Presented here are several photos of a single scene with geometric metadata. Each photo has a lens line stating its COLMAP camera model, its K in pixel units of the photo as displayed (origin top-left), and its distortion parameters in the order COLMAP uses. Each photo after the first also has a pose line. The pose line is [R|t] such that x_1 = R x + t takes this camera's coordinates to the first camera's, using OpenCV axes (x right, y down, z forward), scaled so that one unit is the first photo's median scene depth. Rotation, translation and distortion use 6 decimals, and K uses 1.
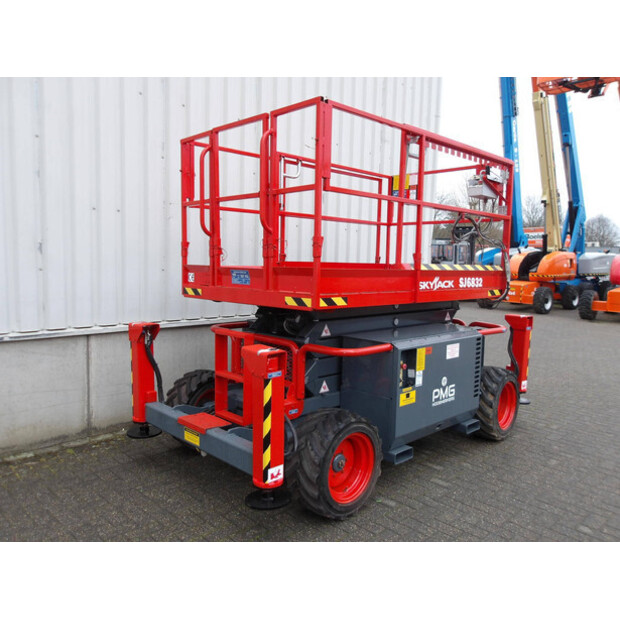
lens RADIAL K [[508.7, 0, 310.0], [0, 508.7, 310.0], [0, 0, 1]] dist [0.008942, 0.005154]
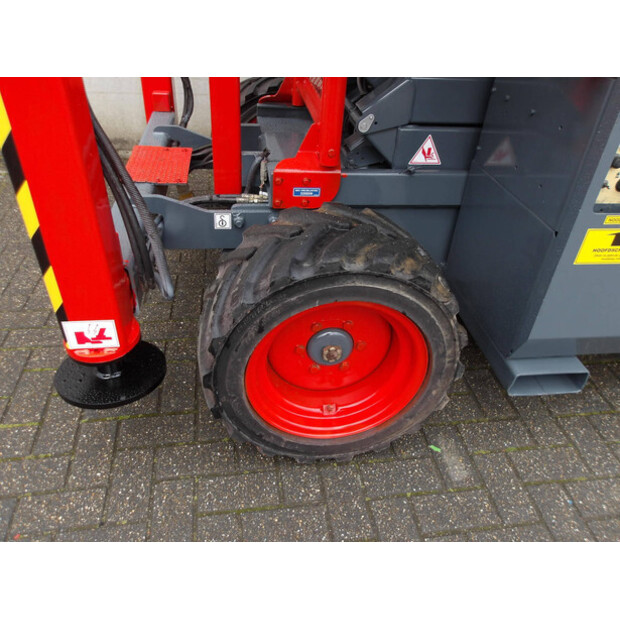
lens RADIAL K [[508.7, 0, 310.0], [0, 508.7, 310.0], [0, 0, 1]] dist [0.008942, 0.005154]
pose [[0.805084, 0.367643, -0.465488, 0.181844], [-0.096826, 0.855686, 0.508357, 0.060968], [0.585205, -0.364198, 0.724496, 0.592157]]
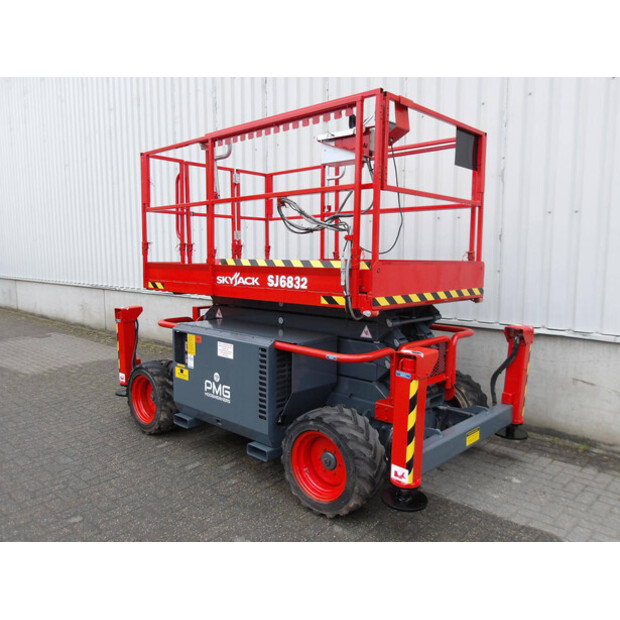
lens RADIAL K [[508.7, 0, 310.0], [0, 508.7, 310.0], [0, 0, 1]] dist [0.008942, 0.005154]
pose [[0.046878, 0.085875, -0.995202, 1.243595], [-0.098116, 0.991876, 0.080966, -0.087529], [0.994070, 0.093849, 0.054923, 1.110181]]
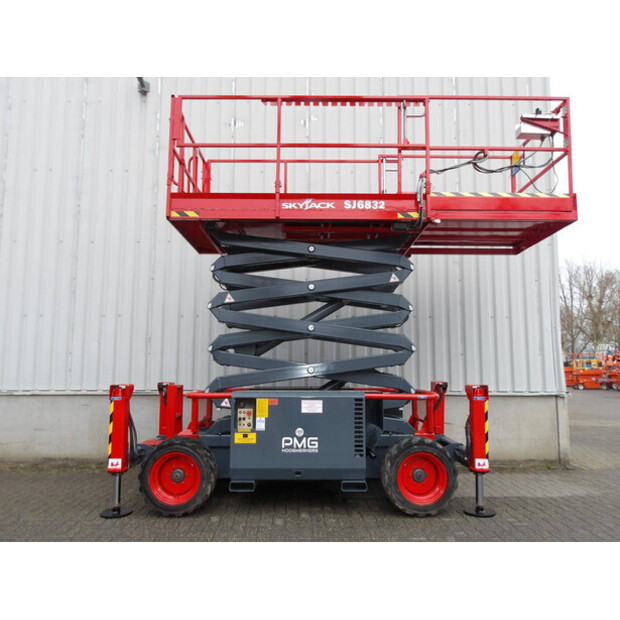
lens RADIAL K [[483.8, 0, 306.0], [0, 483.8, 310.9], [0, 0, 1]] dist [0.010019, 0.002848]
pose [[0.718407, -0.102053, -0.688096, 1.048261], [-0.050590, 0.978896, -0.198000, 0.087548], [0.693781, 0.177055, 0.698083, 0.200062]]
